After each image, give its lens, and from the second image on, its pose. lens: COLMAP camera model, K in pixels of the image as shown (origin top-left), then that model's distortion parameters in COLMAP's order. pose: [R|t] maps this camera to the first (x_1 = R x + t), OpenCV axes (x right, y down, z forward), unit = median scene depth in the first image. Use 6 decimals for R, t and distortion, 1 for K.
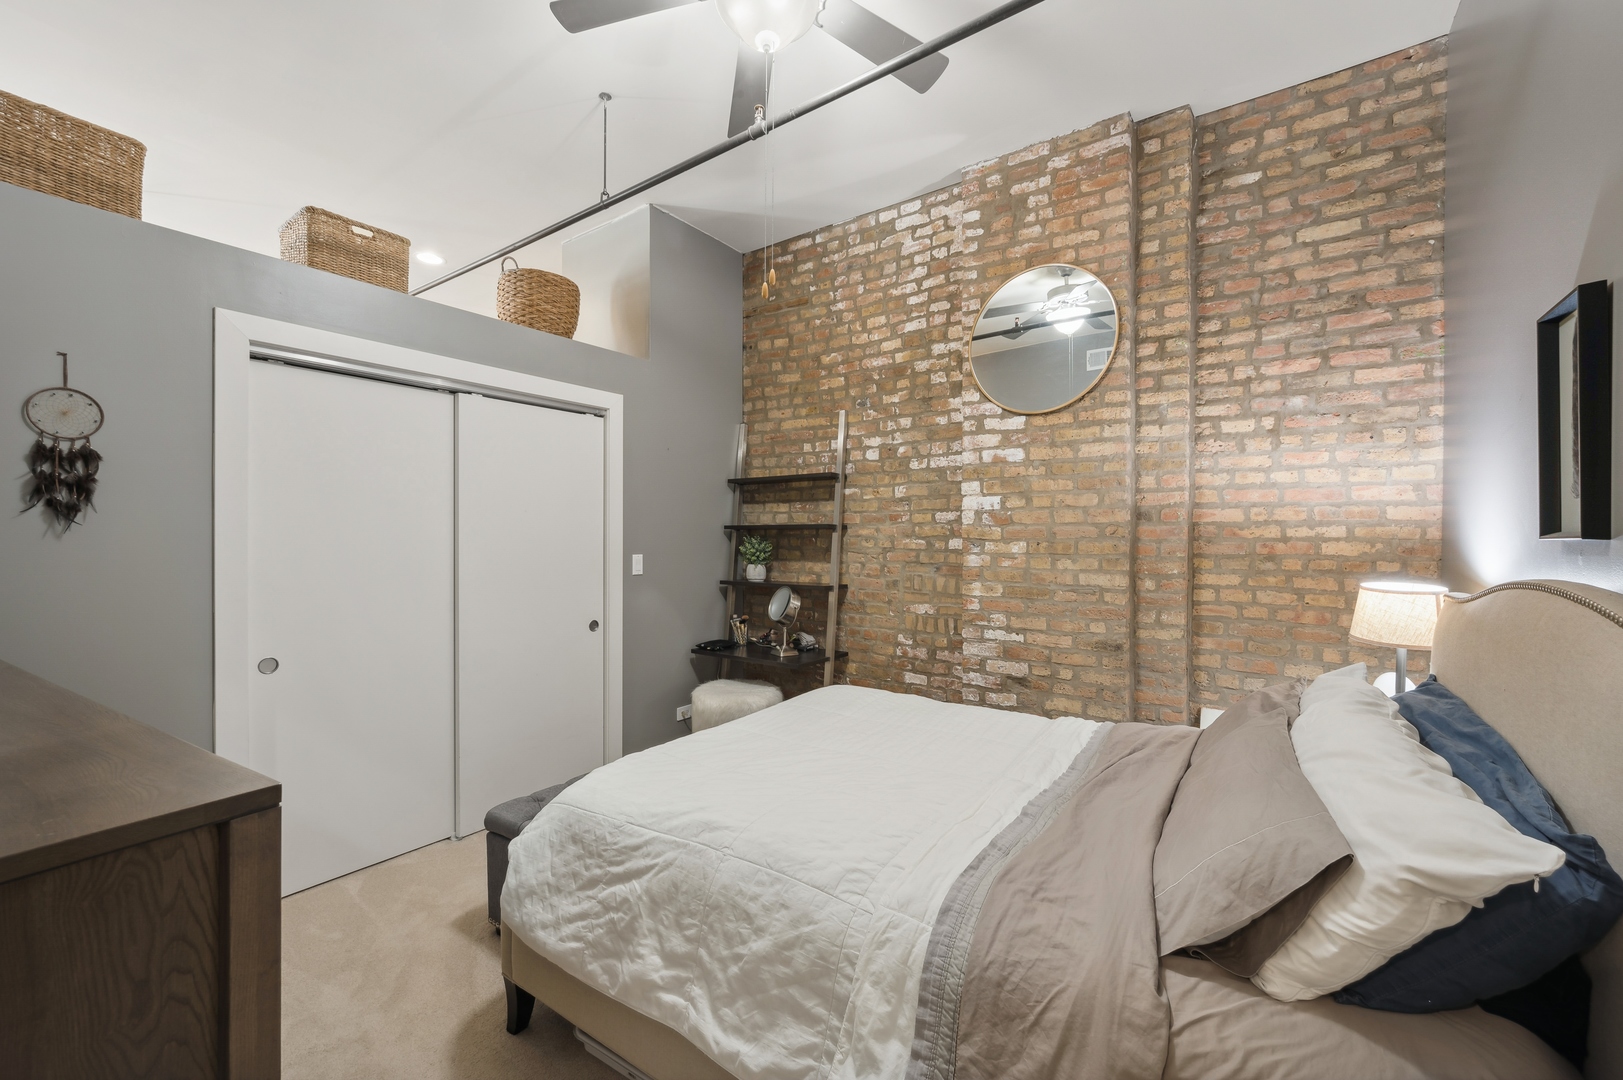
lens RADIAL K [[646.4, 0, 811.8], [0, 646.4, 534.6], [0, 0, 1]] dist [-0.002646, 0.000108]
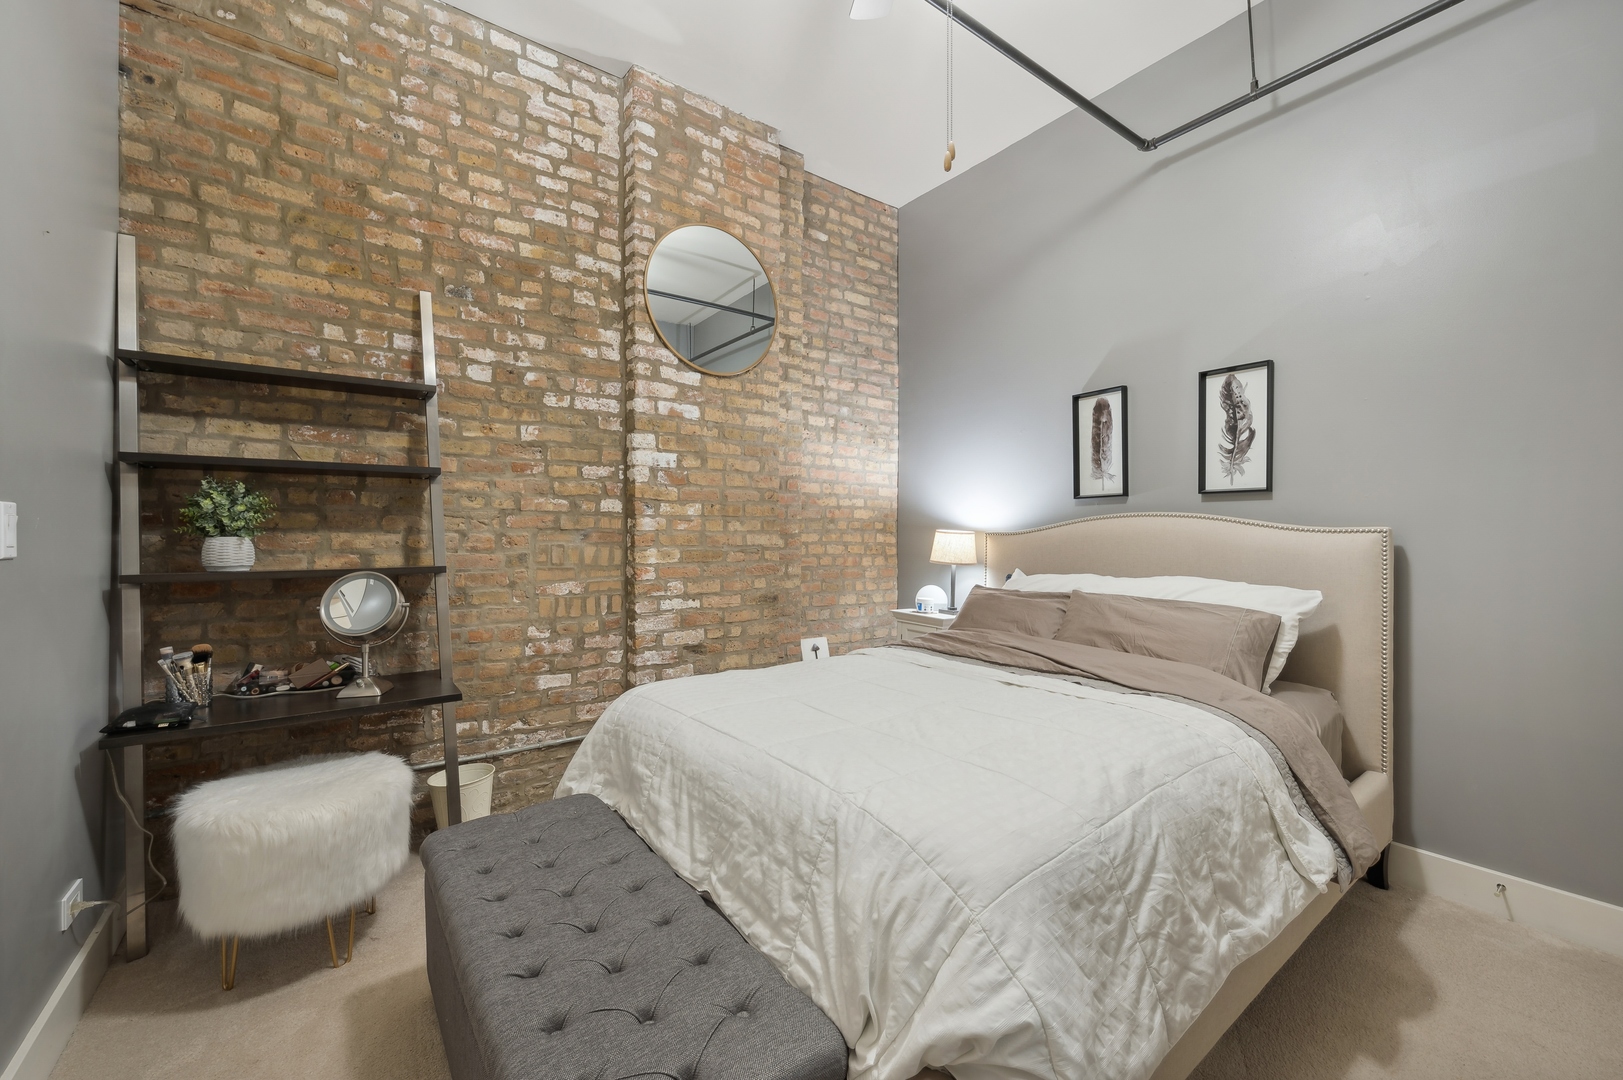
lens RADIAL K [[646.4, 0, 812.5], [0, 646.4, 537.5], [0, 0, 1]] dist [-0.002646, 0.000108]
pose [[0.305388, -0.006128, 0.952208, -0.487086], [0.000623, 0.999980, 0.006236, 0.050202], [-0.952228, -0.001311, 0.305386, 0.489548]]
